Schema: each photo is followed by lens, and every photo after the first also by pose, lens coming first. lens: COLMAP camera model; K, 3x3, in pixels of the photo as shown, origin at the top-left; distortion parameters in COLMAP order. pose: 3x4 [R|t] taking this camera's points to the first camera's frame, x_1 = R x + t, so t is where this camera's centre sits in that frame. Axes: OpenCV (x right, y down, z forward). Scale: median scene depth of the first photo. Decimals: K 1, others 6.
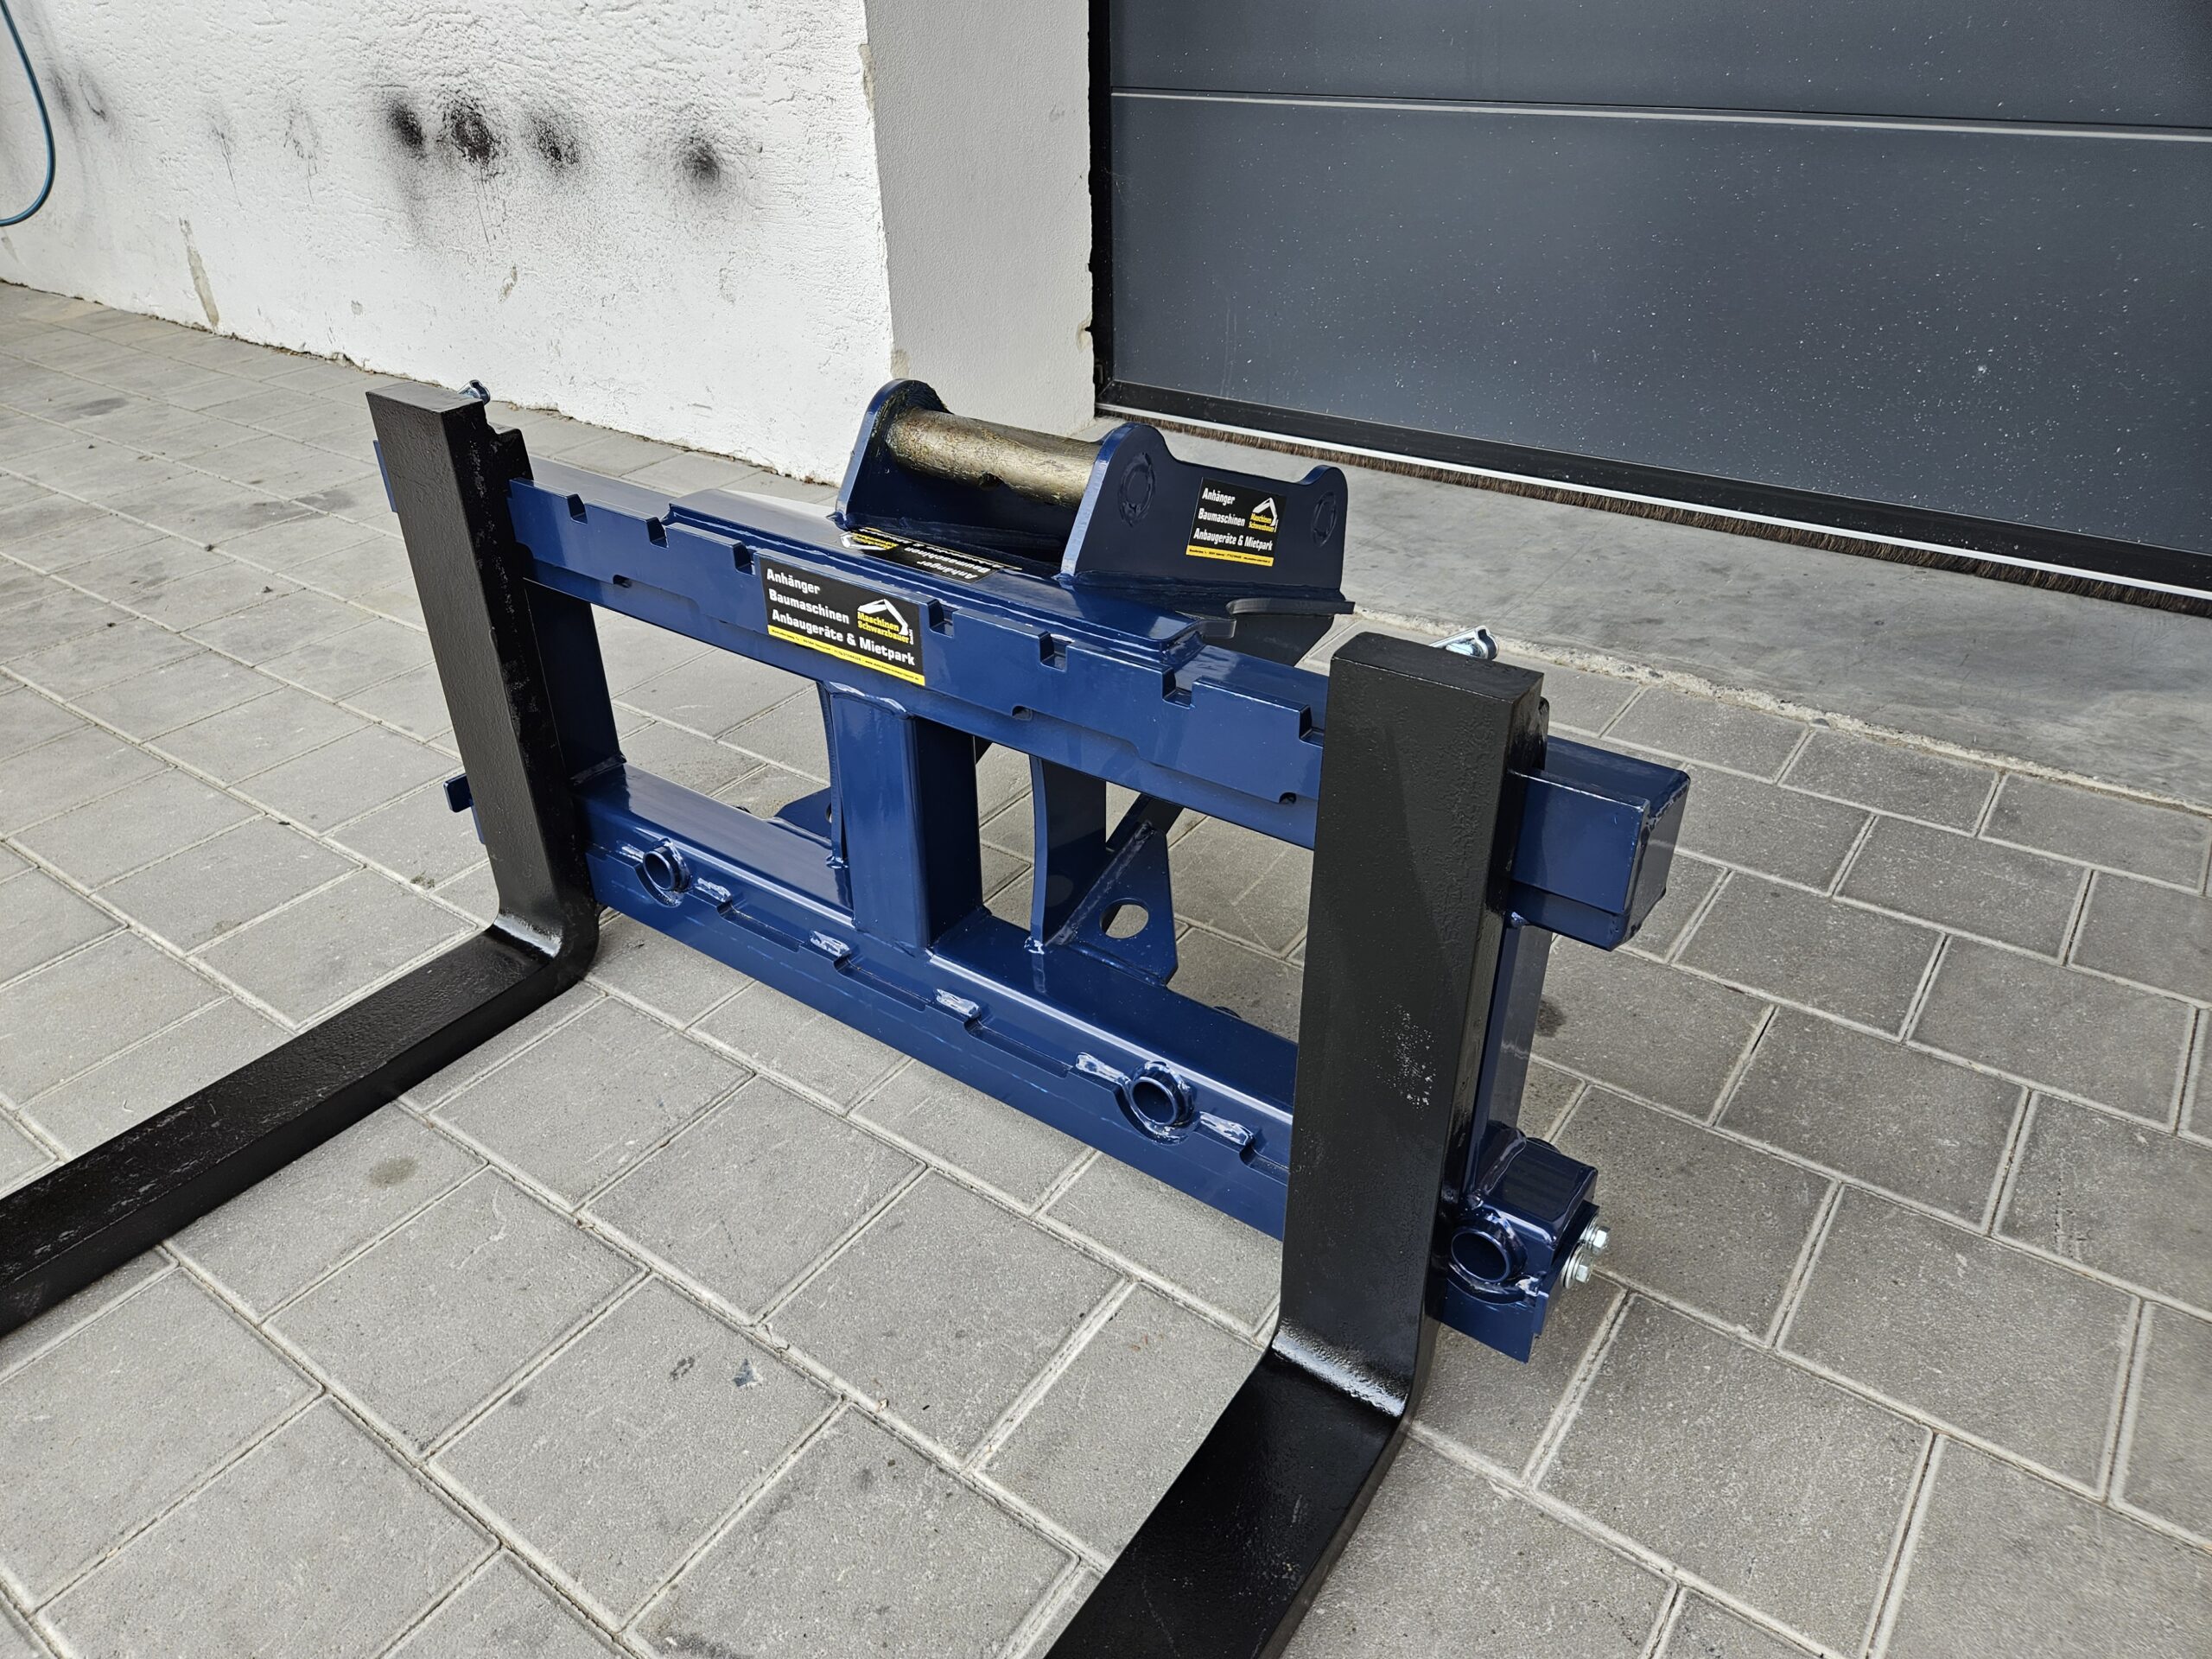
lens RADIAL K [[1480.0, 0, 1073.5], [0, 1480.0, 834.9], [0, 0, 1]] dist [0.075597, -0.069541]
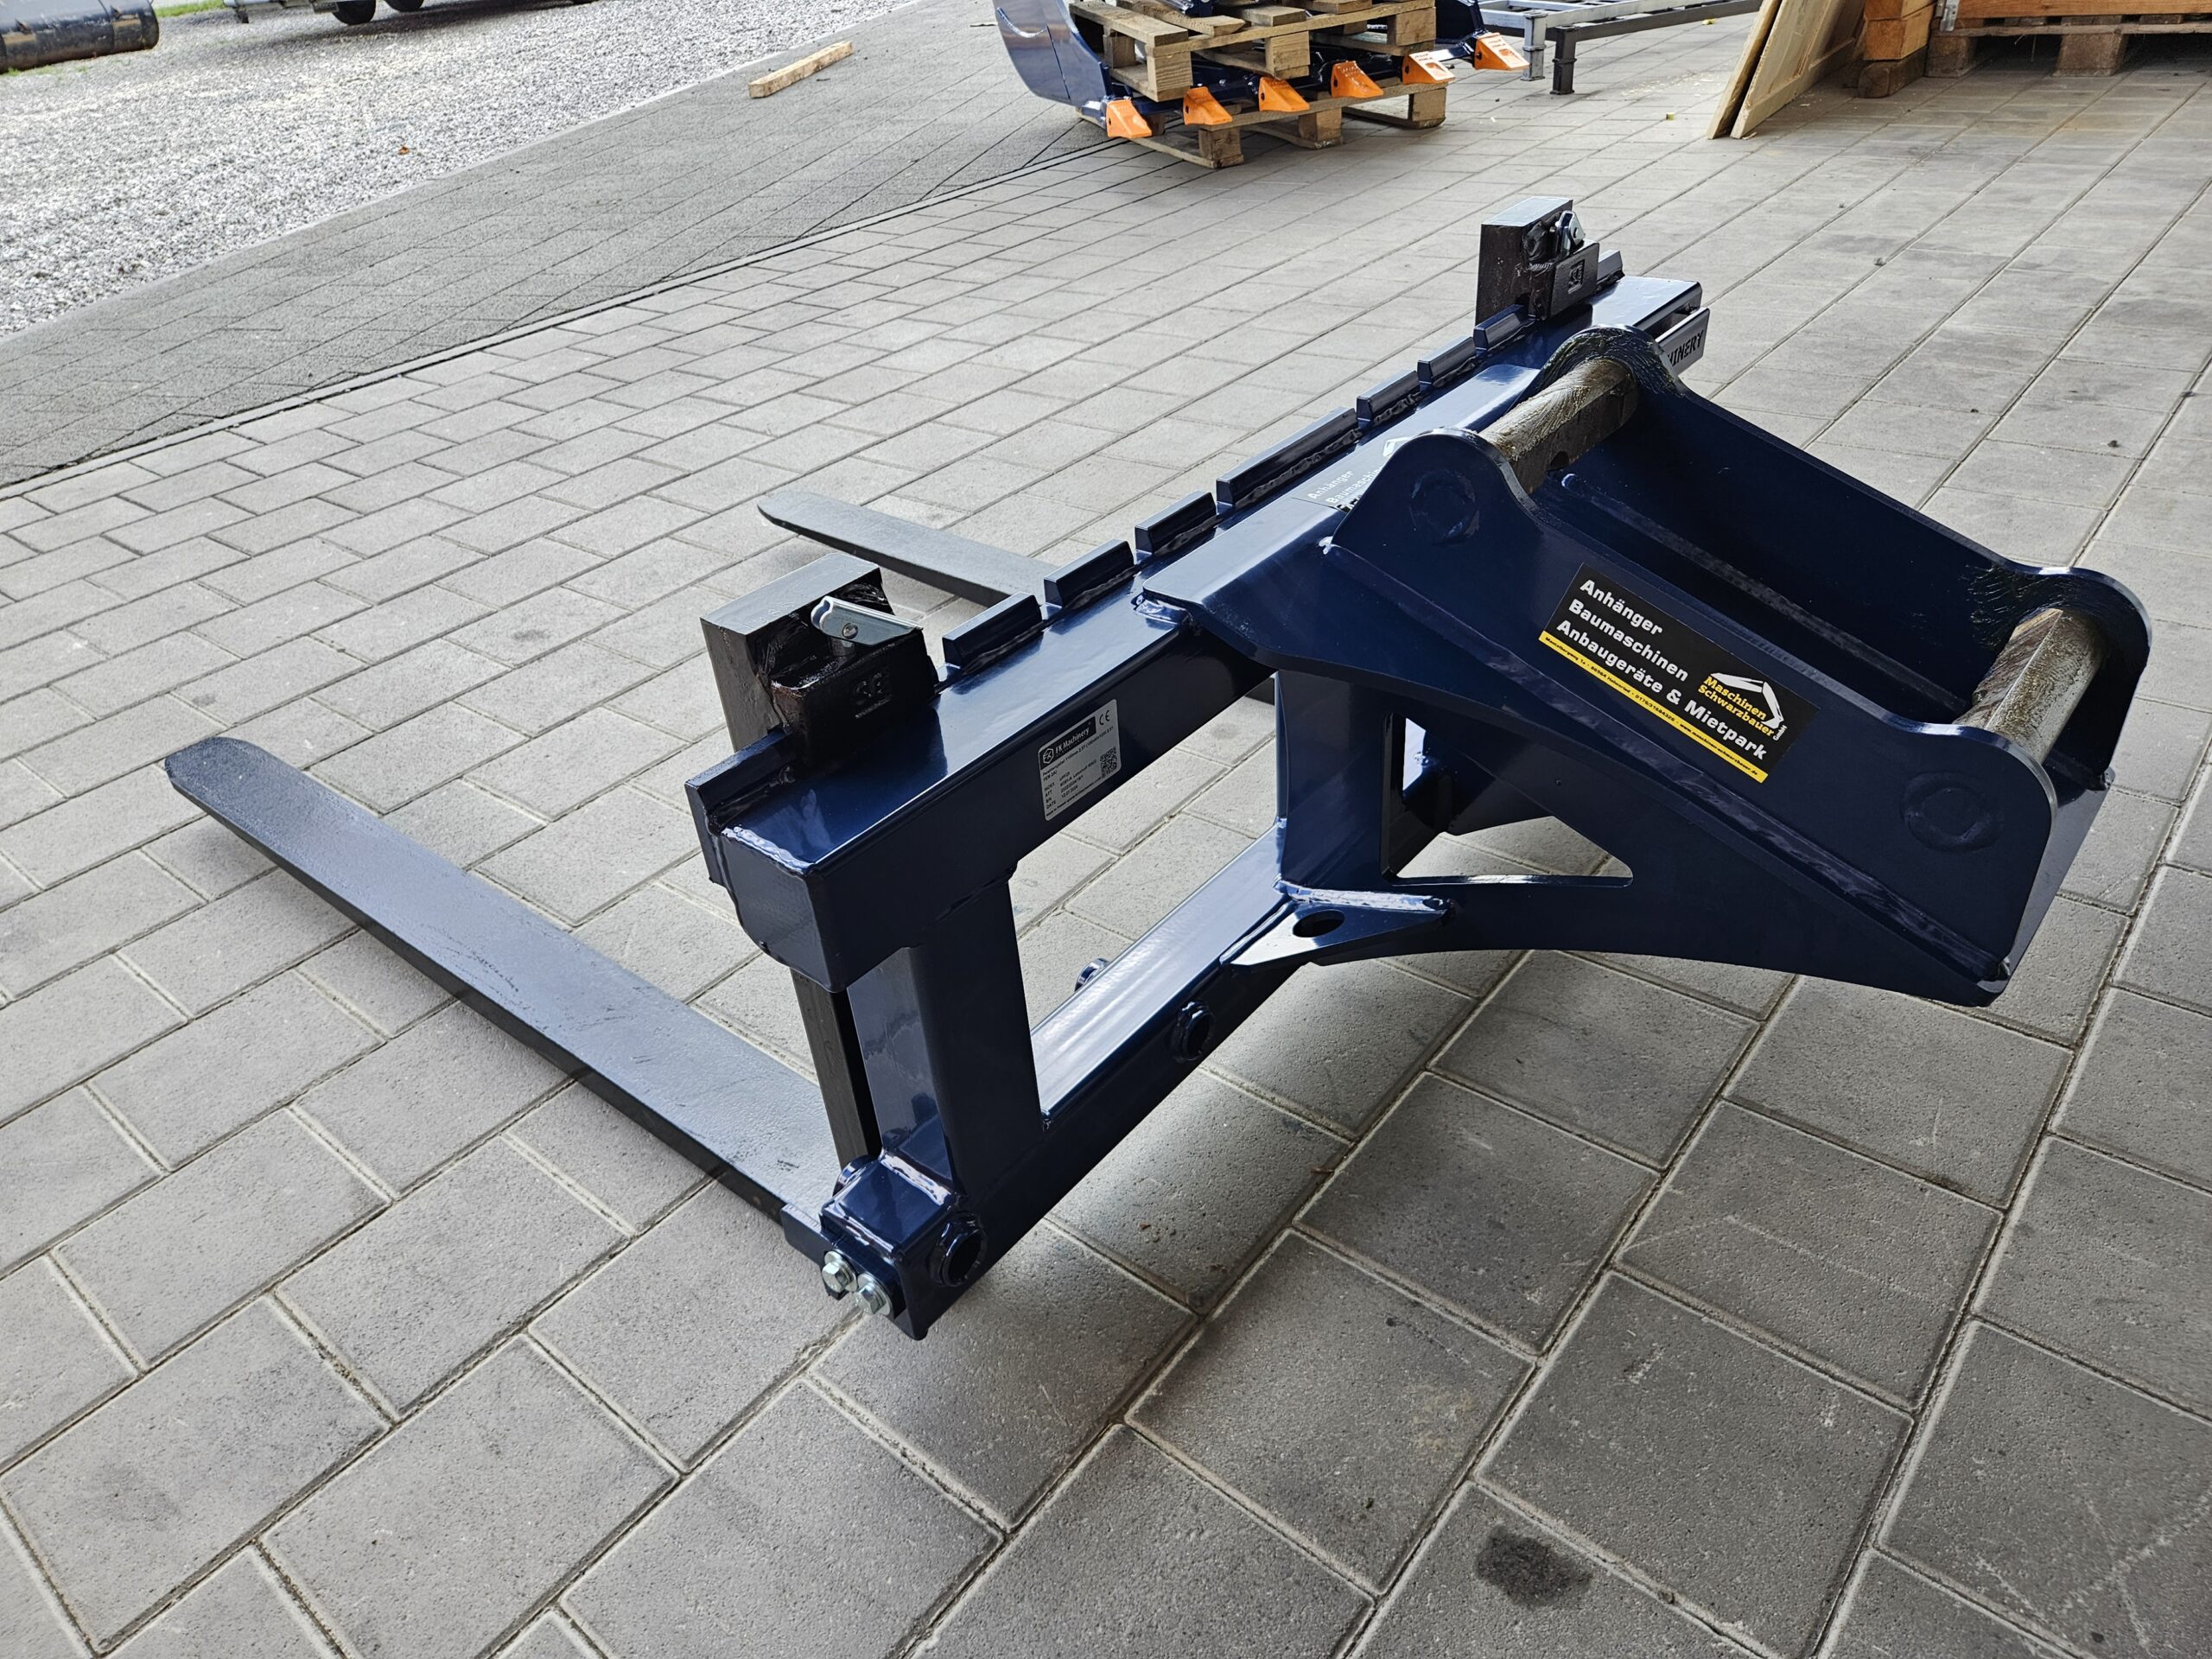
lens RADIAL K [[1489.0, 0, 1086.7], [0, 1489.0, 827.5], [0, 0, 1]] dist [0.066978, -0.061005]
pose [[-0.068040, 0.581555, -0.810656, 0.735639], [-0.445519, 0.709314, 0.546247, -0.414743], [0.892683, 0.398330, 0.210832, 0.624398]]
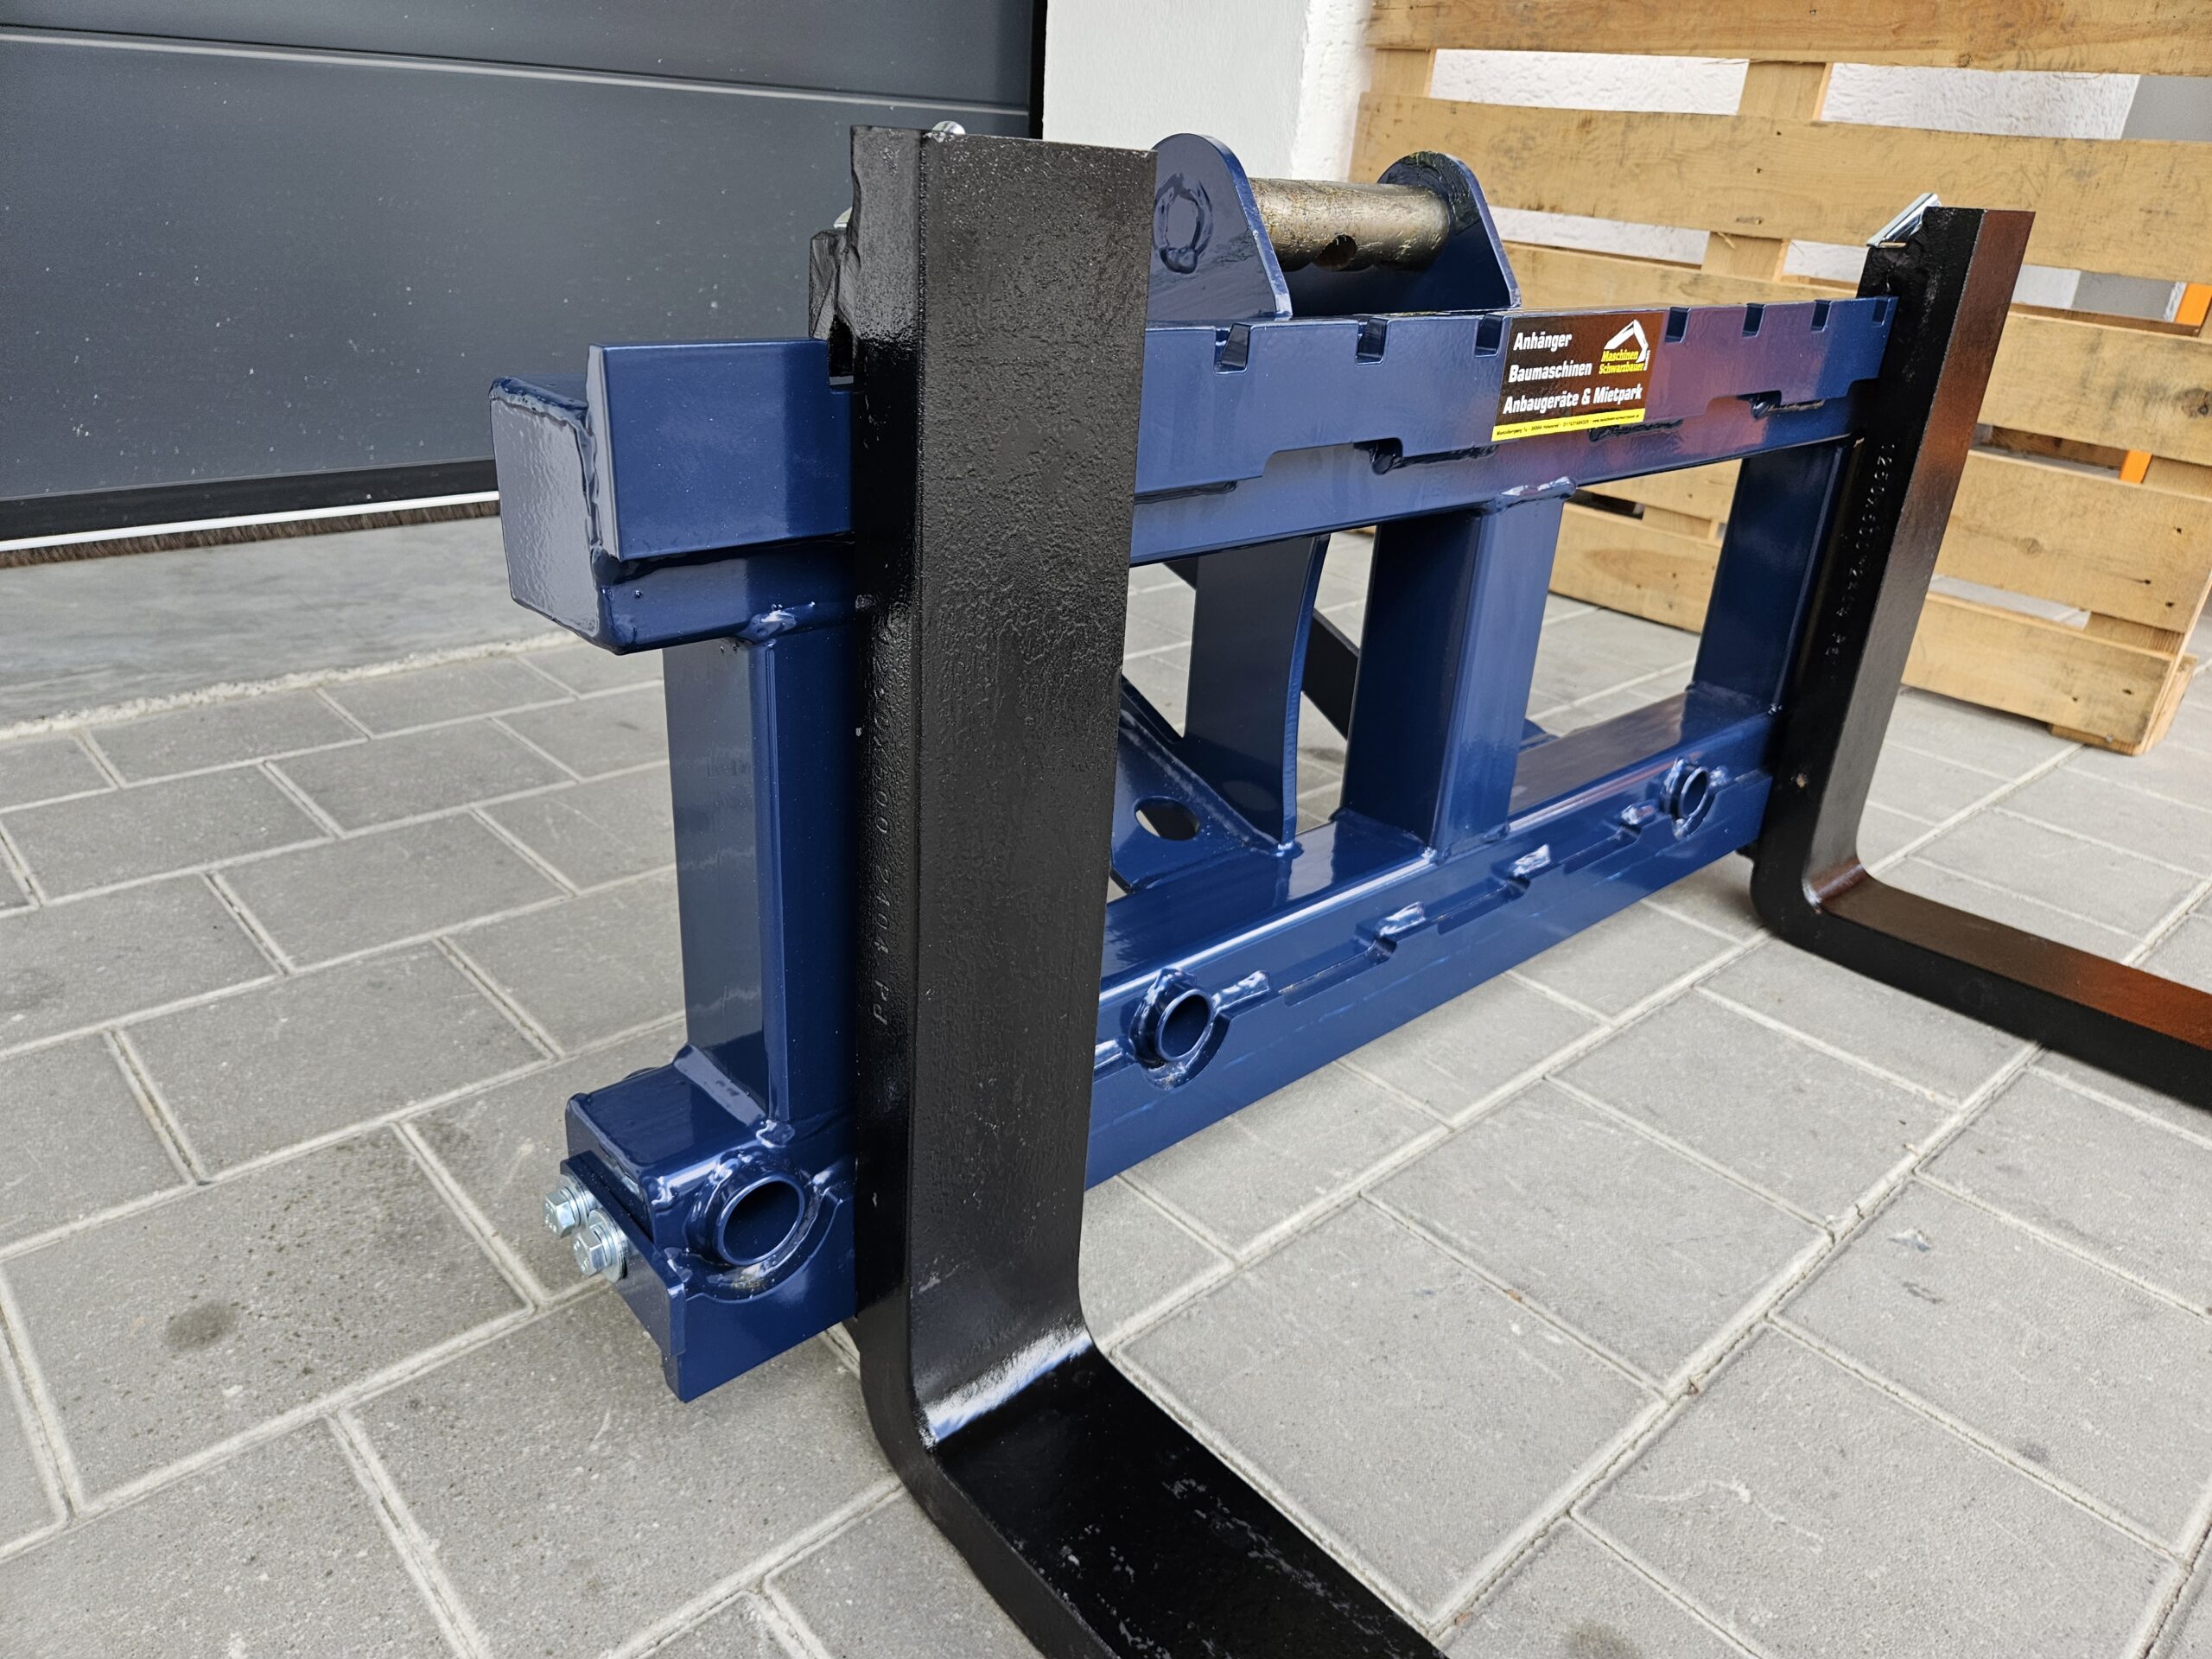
lens RADIAL K [[1491.4, 0, 1103.3], [0, 1491.4, 821.9], [0, 0, 1]] dist [0.064342, -0.061784]
pose [[0.193043, -0.371459, 0.908159, -0.834867], [0.462486, 0.850748, 0.249668, -0.214710], [-0.865356, 0.371814, 0.336026, 0.869909]]
